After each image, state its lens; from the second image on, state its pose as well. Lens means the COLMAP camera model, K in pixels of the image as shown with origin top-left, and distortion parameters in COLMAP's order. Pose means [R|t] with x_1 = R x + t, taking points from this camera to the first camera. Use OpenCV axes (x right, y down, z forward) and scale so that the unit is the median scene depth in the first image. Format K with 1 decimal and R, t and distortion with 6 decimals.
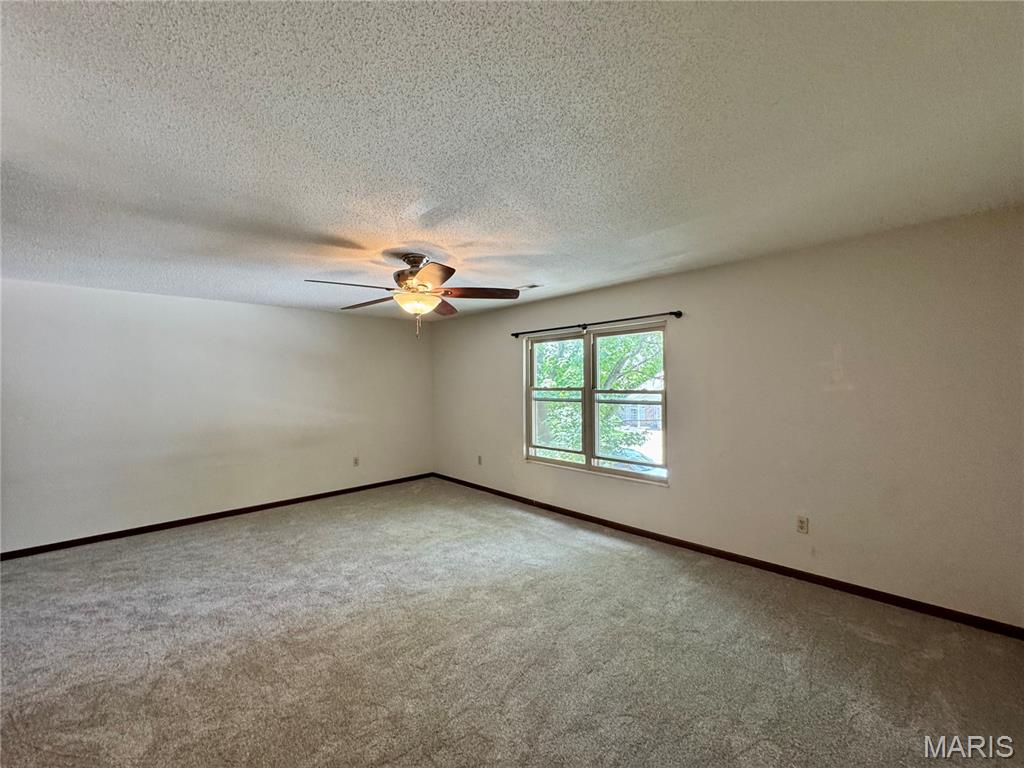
lens RADIAL K [[413.7, 0, 512.0], [0, 413.7, 384.0], [0, 0, 1]] dist [0.001503, 0.000133]
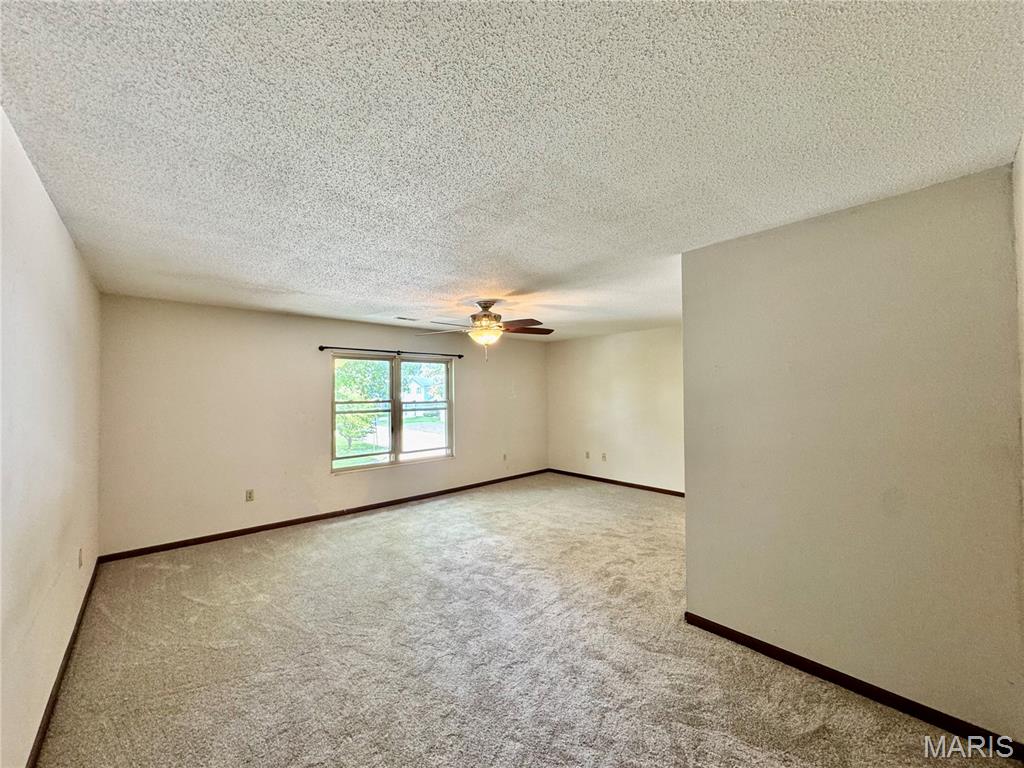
lens RADIAL K [[410.7, 0, 514.1], [0, 410.7, 385.0], [0, 0, 1]] dist [-0.000088, 0.000011]
pose [[0.031686, 0.025400, 0.999175, -1.090896], [0.012681, 0.999586, -0.025812, -0.000791], [-0.999417, 0.013488, 0.031350, 0.598189]]
